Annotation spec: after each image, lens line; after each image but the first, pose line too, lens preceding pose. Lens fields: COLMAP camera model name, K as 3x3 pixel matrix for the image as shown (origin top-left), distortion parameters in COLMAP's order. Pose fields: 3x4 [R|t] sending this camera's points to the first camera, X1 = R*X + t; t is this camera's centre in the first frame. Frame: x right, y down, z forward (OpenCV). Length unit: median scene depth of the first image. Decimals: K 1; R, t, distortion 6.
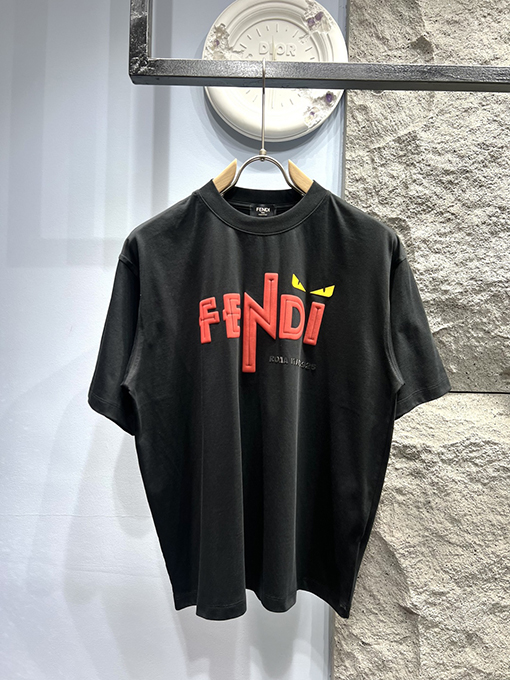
lens RADIAL K [[509.5, 0, 250.4], [0, 509.5, 342.1], [0, 0, 1]] dist [0.022891, -0.035775]
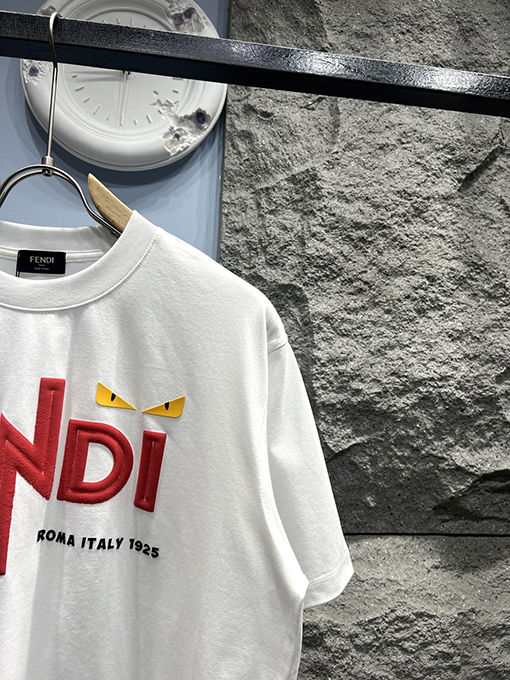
lens RADIAL K [[509.5, 0, 251.6], [0, 509.5, 348.9], [0, 0, 1]] dist [0.022891, -0.035775]
pose [[0.989601, 0.031124, 0.140434, 0.137339], [-0.013845, 0.992388, -0.122373, -0.067732], [-0.143174, 0.119156, 0.982498, 0.325468]]
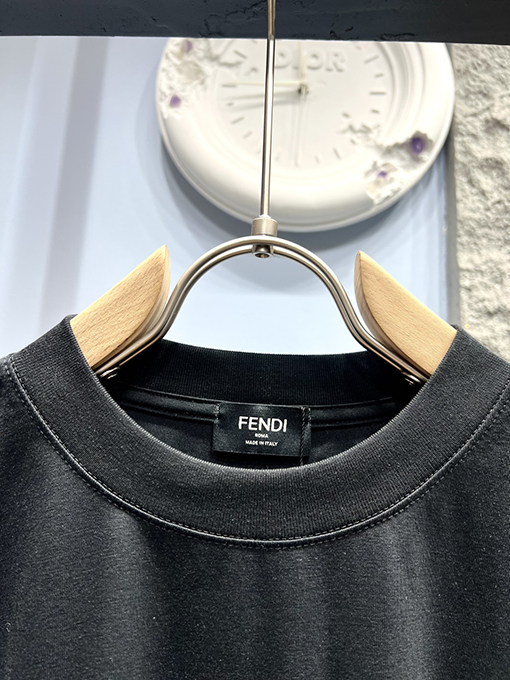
lens RADIAL K [[509.5, 0, 256.5], [0, 509.5, 342.1], [0, 0, 1]] dist [0.022891, -0.035775]
pose [[0.999340, 0.020793, -0.029774, 0.023194], [-0.026830, 0.975250, -0.219473, -0.196660], [0.024473, 0.220127, 0.975164, 0.588685]]
